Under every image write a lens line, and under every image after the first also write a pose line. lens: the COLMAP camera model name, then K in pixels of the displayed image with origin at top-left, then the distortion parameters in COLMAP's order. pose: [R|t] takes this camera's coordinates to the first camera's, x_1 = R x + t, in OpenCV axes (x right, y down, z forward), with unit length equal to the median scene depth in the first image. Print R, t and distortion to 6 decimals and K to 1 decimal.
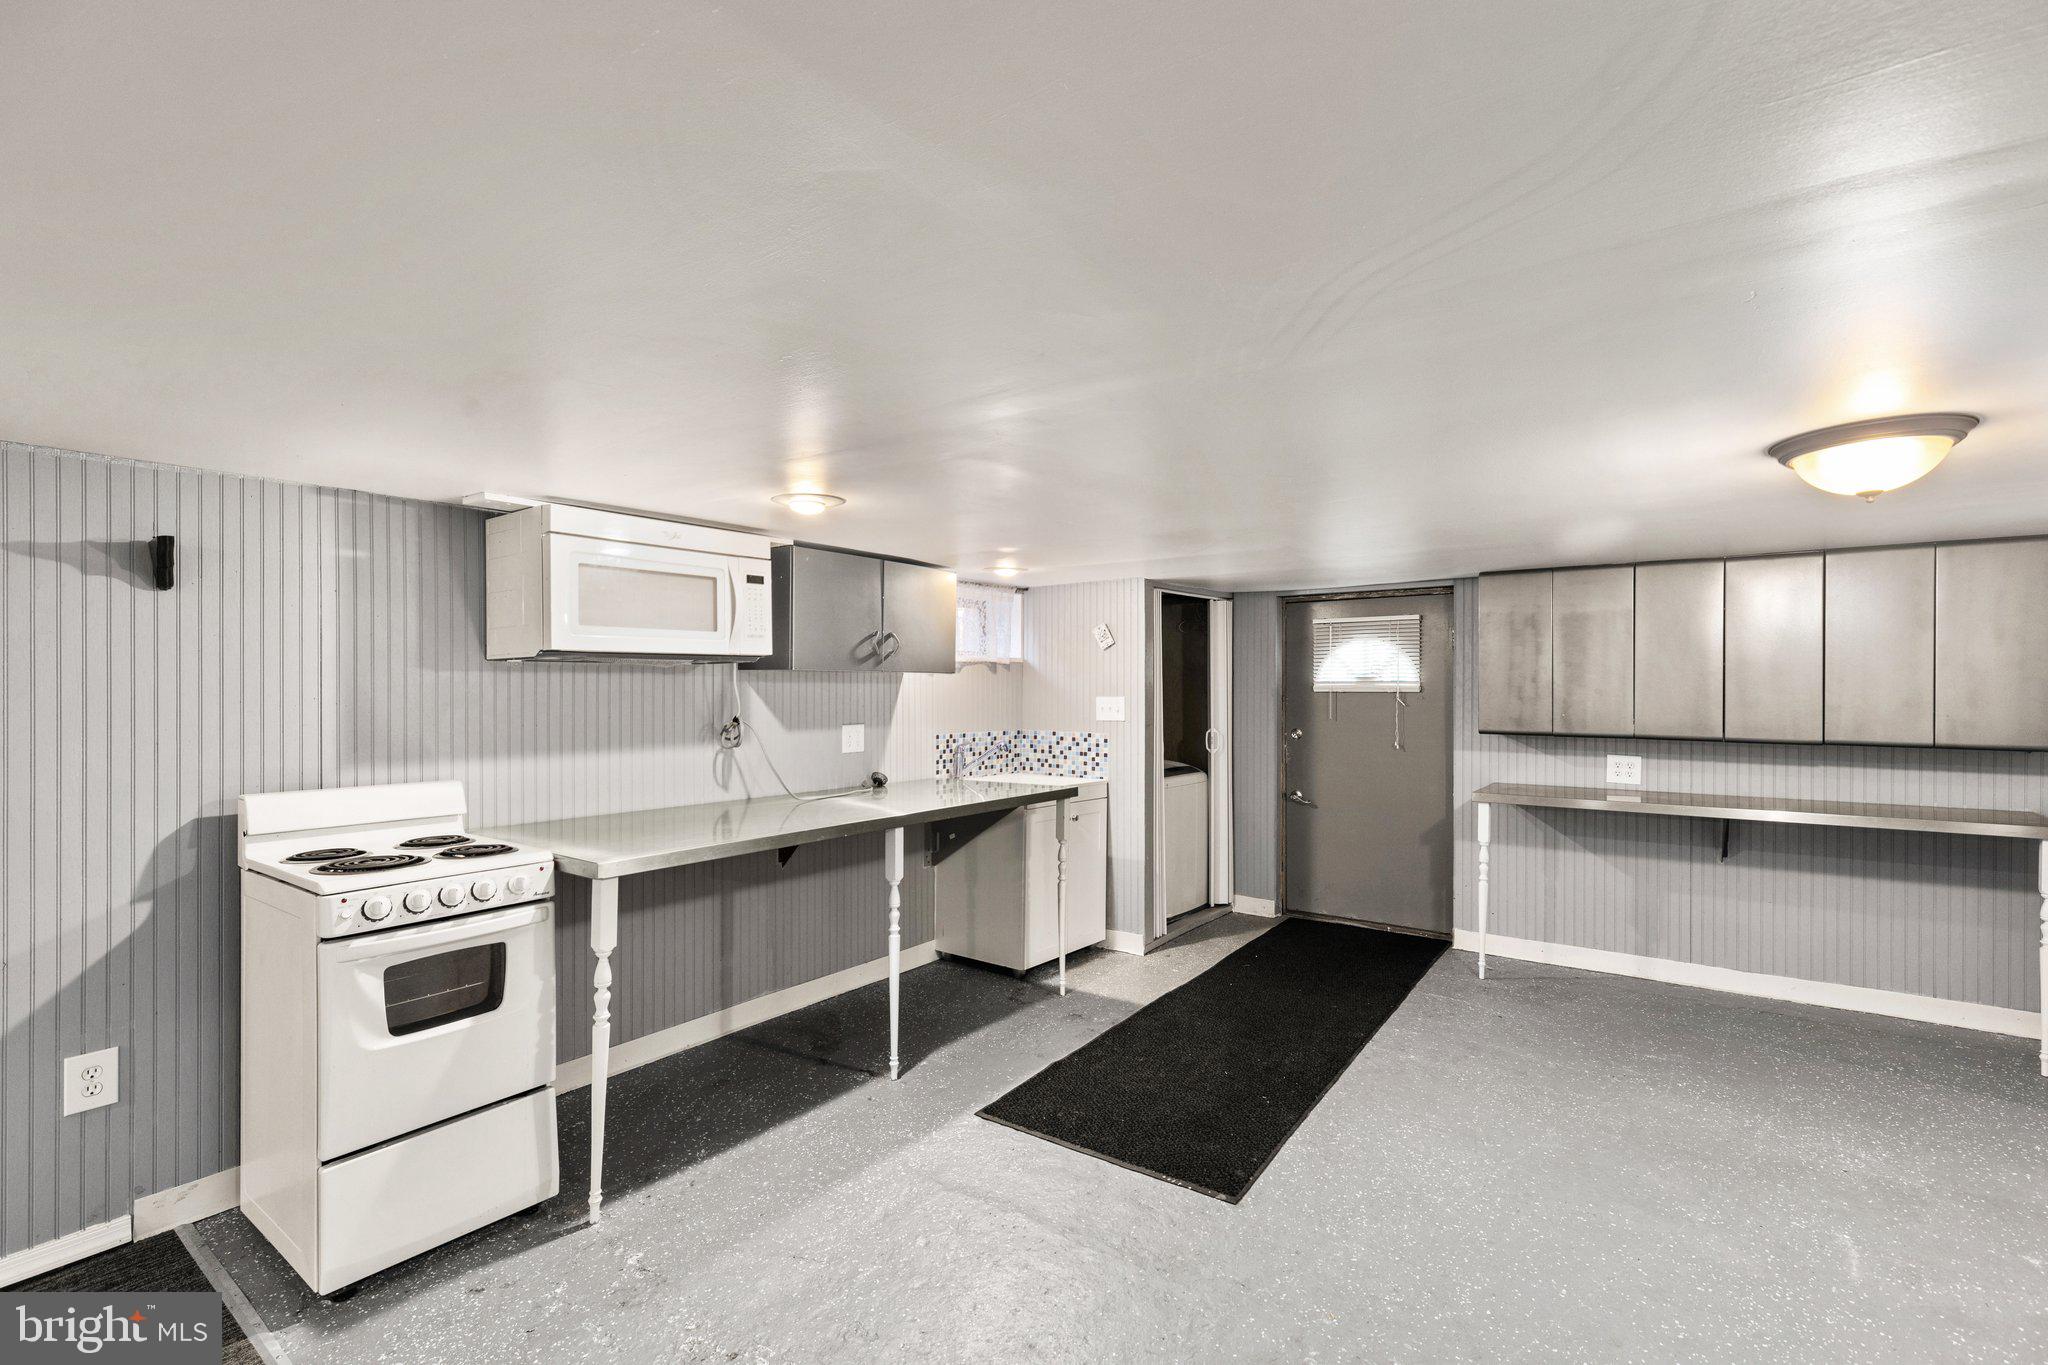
lens RADIAL K [[915.1, 0, 1022.1], [0, 915.1, 688.4], [0, 0, 1]] dist [0.014579, -0.000028]
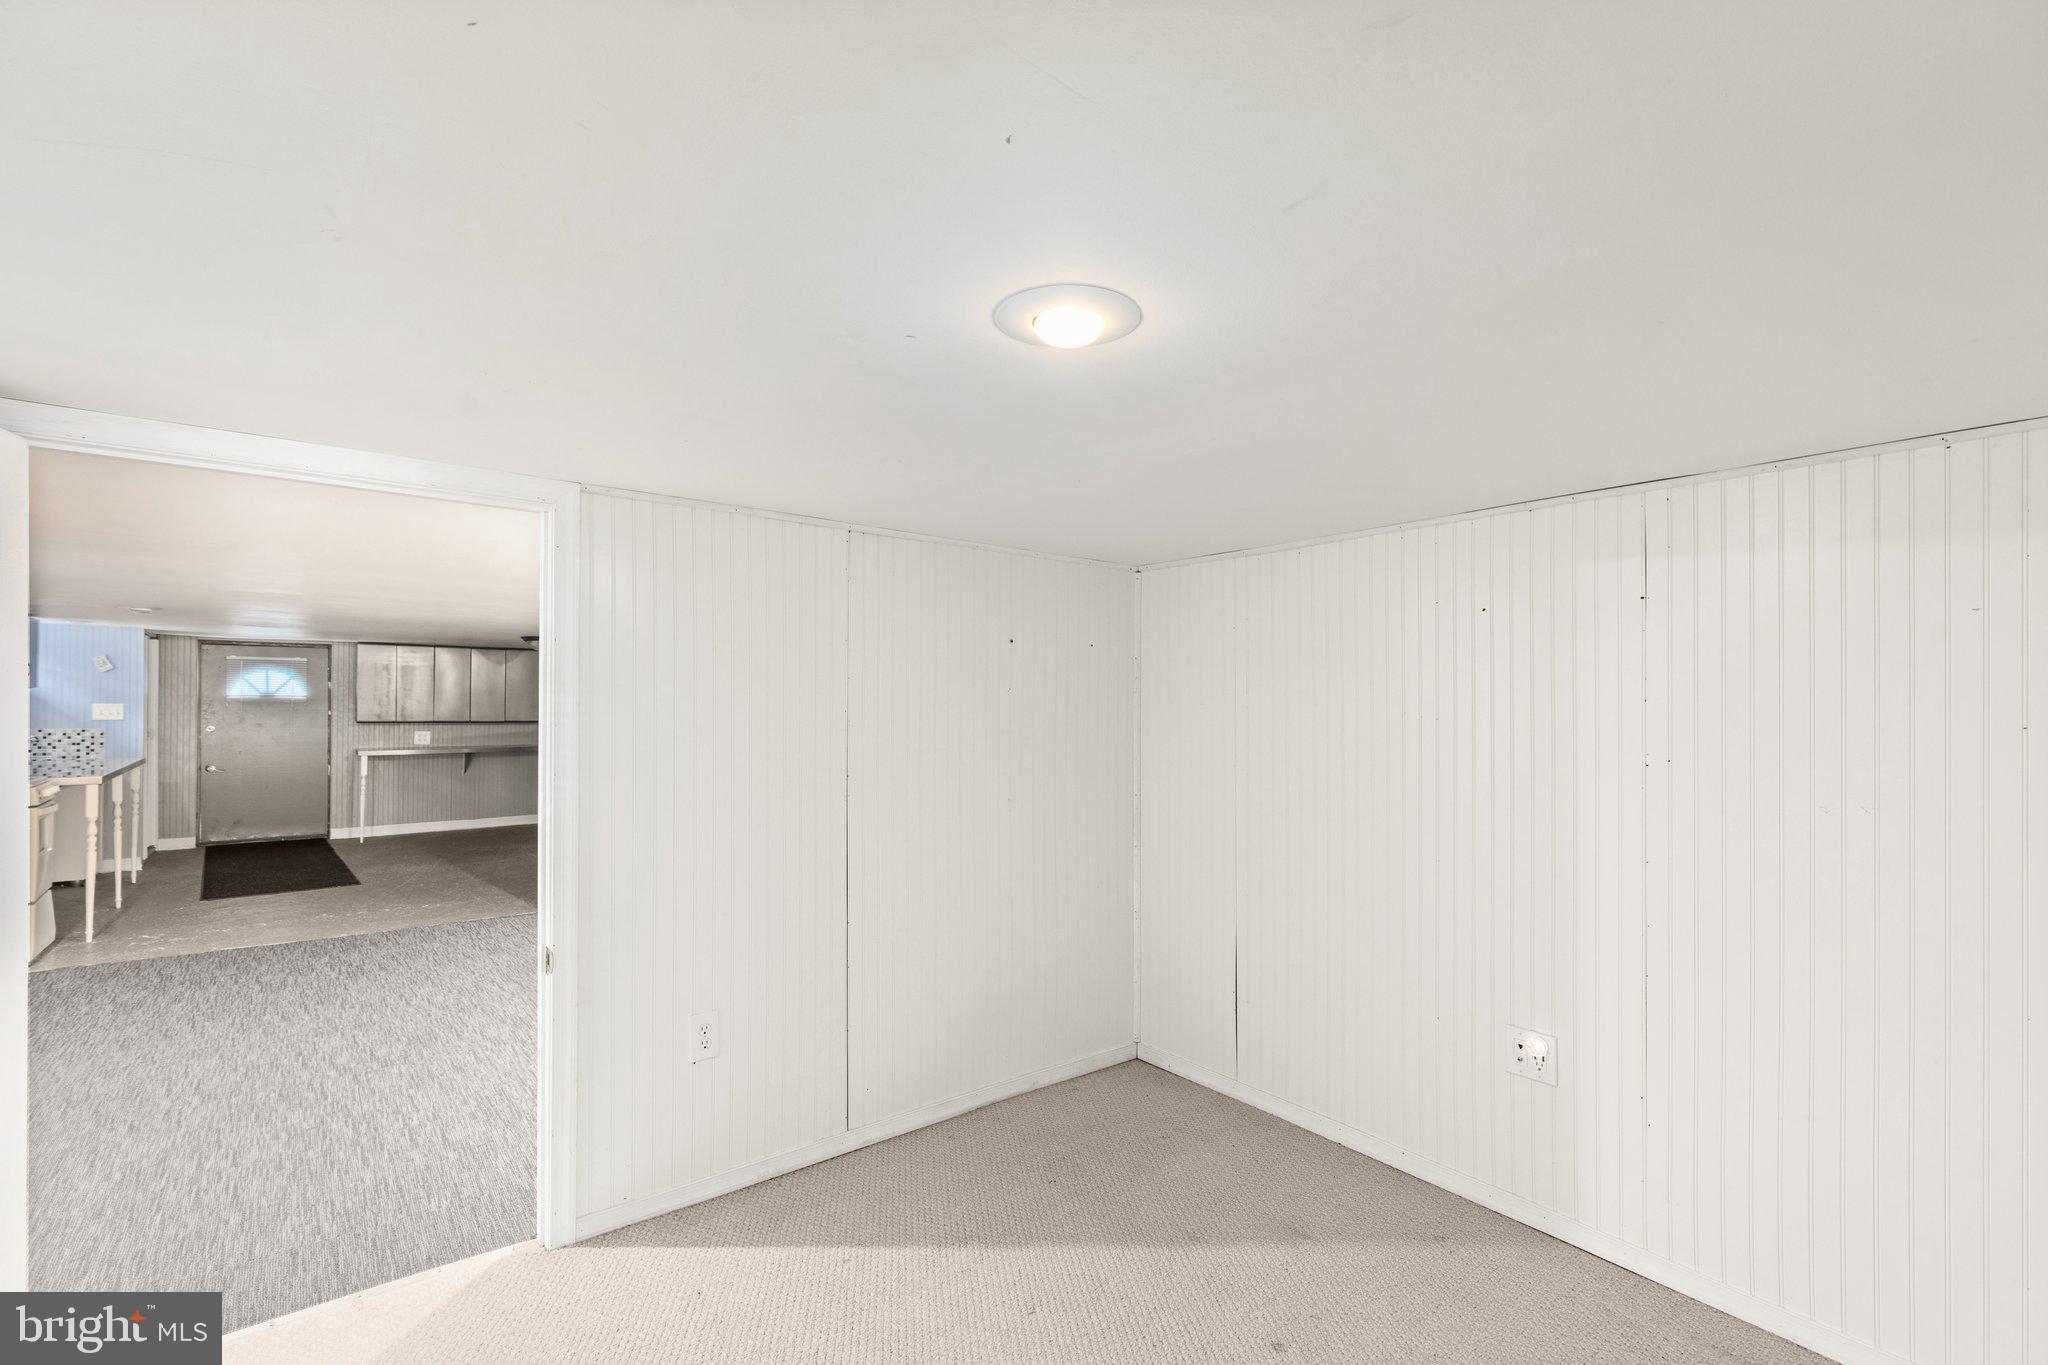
lens RADIAL K [[937.3, 0, 1022.7], [0, 937.3, 704.6], [0, 0, 1]] dist [0.010250, -0.000008]
pose [[0.246327, 0.002539, 0.969183, -1.146088], [-0.002500, 0.999995, -0.001985, 0.010390], [-0.969184, -0.001934, 0.246332, -0.916461]]
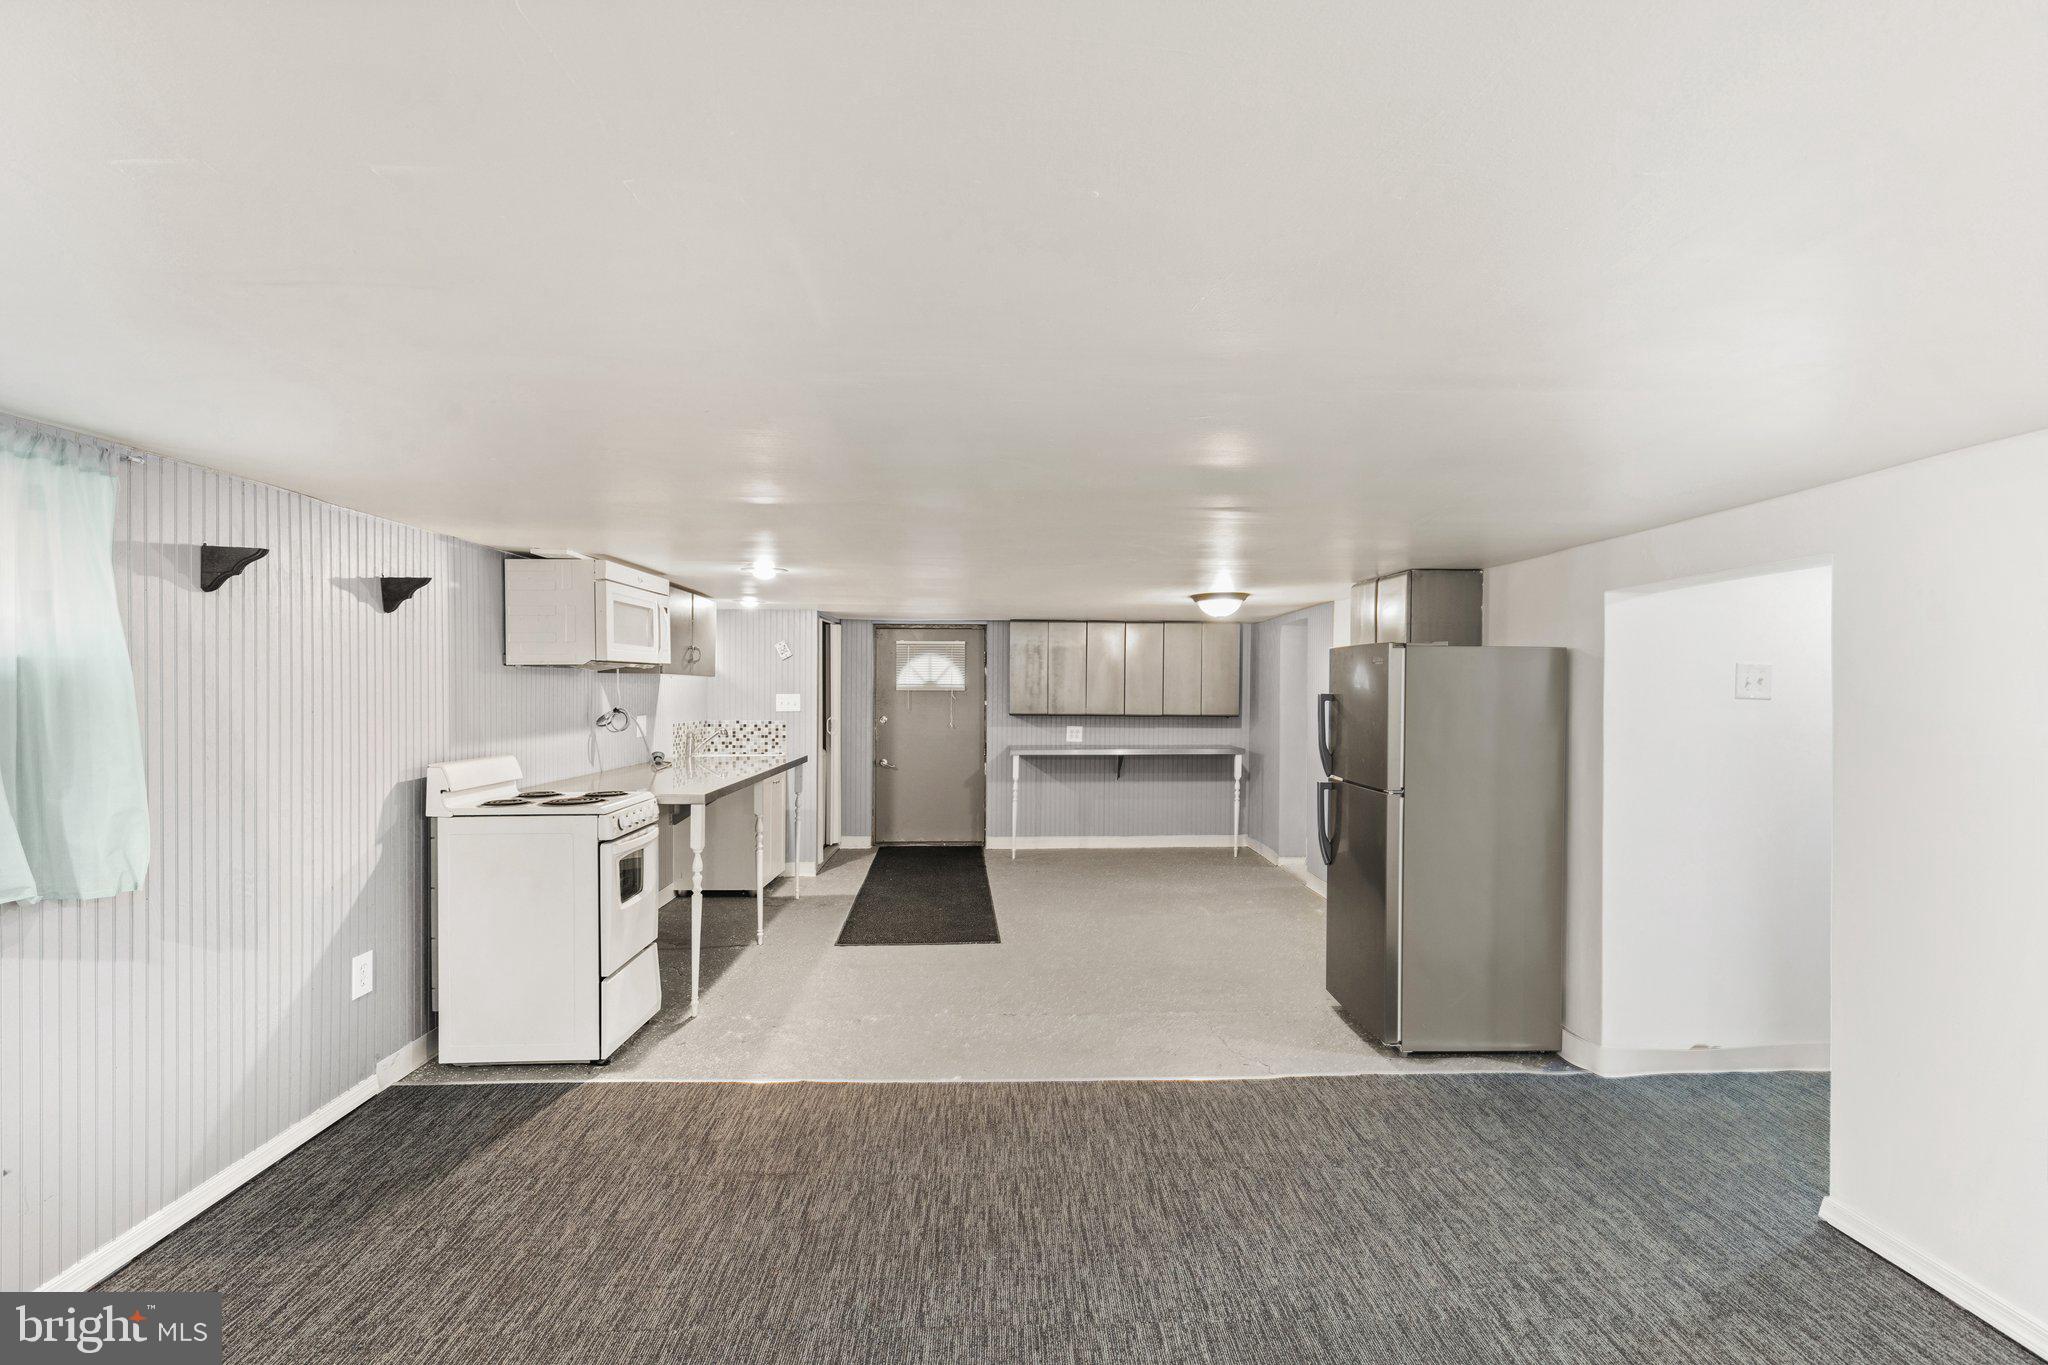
lens RADIAL K [[937.3, 0, 1022.7], [0, 937.3, 704.6], [0, 0, 1]] dist [0.010250, -0.000008]
pose [[0.771749, -0.007482, 0.635883, -0.589085], [-0.004153, 0.999850, 0.016805, -0.000187], [-0.635914, -0.015610, 0.771602, -0.349592]]
